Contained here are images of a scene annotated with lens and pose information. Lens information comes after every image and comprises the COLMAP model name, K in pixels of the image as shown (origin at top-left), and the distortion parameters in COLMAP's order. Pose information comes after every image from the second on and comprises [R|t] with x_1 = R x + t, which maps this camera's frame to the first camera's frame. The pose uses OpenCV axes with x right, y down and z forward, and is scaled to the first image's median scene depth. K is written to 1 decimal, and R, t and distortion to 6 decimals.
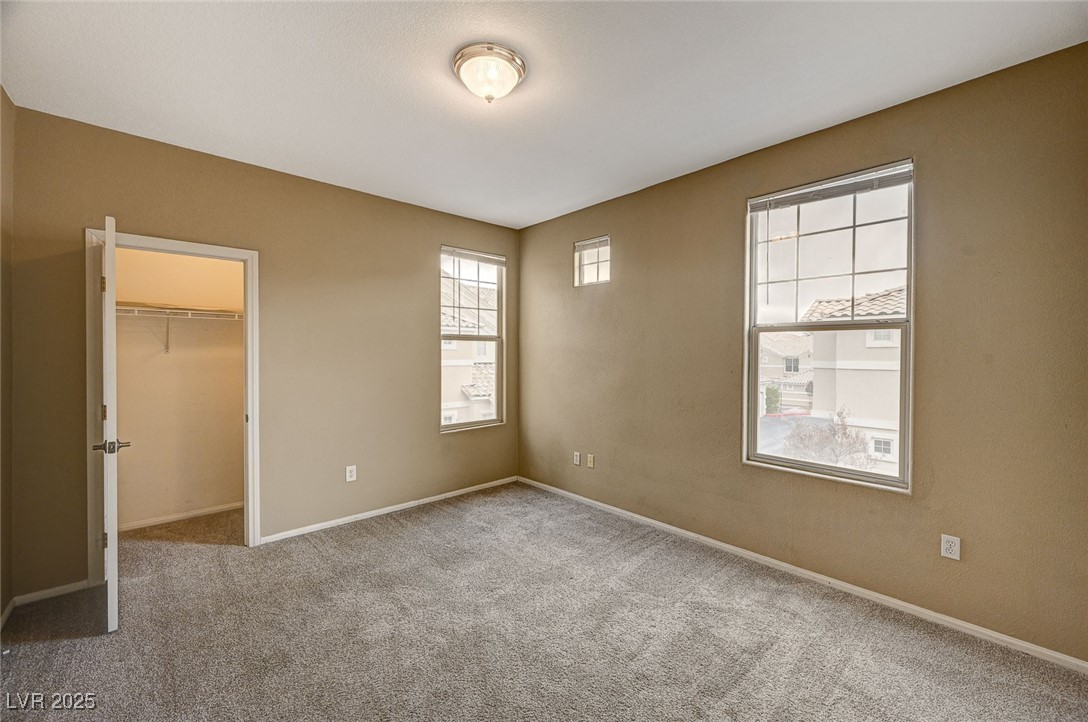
lens RADIAL K [[434.4, 0, 547.5], [0, 434.4, 358.5], [0, 0, 1]] dist [0.000095, 0.000099]
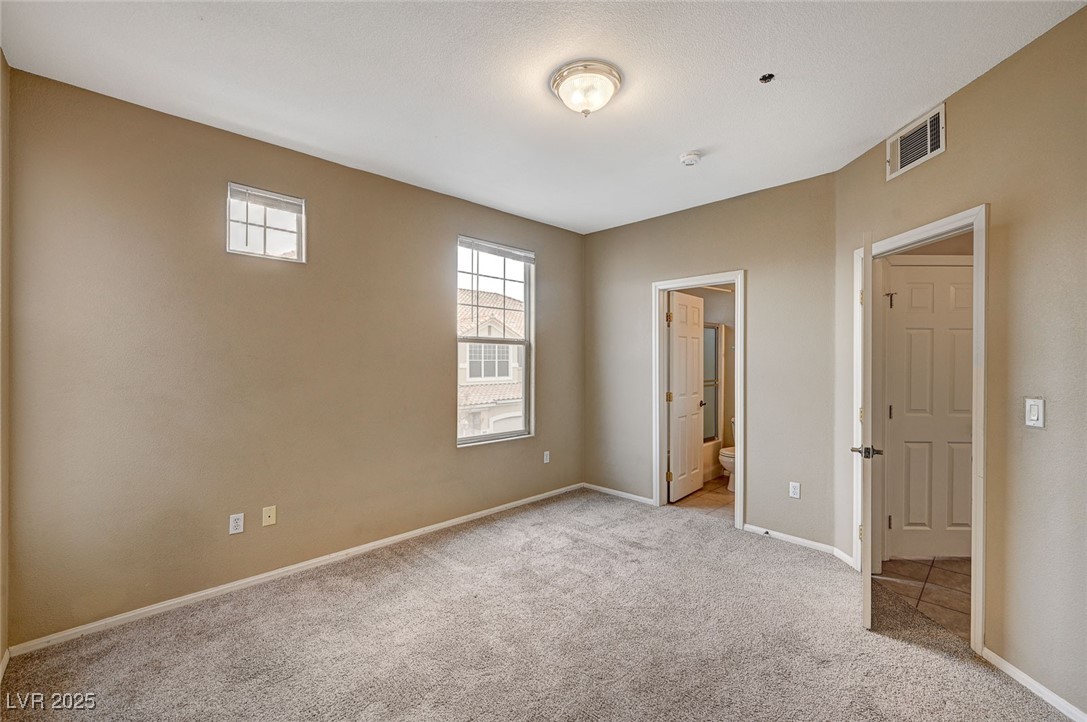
lens RADIAL K [[453.3, 0, 544.6], [0, 453.3, 363.5], [0, 0, 1]] dist [0.000132, 0.000045]
pose [[-0.026915, -0.007189, 0.999612, -0.757785], [0.011487, 0.999906, 0.007501, -0.005500], [-0.999572, 0.011685, -0.026830, 0.708342]]
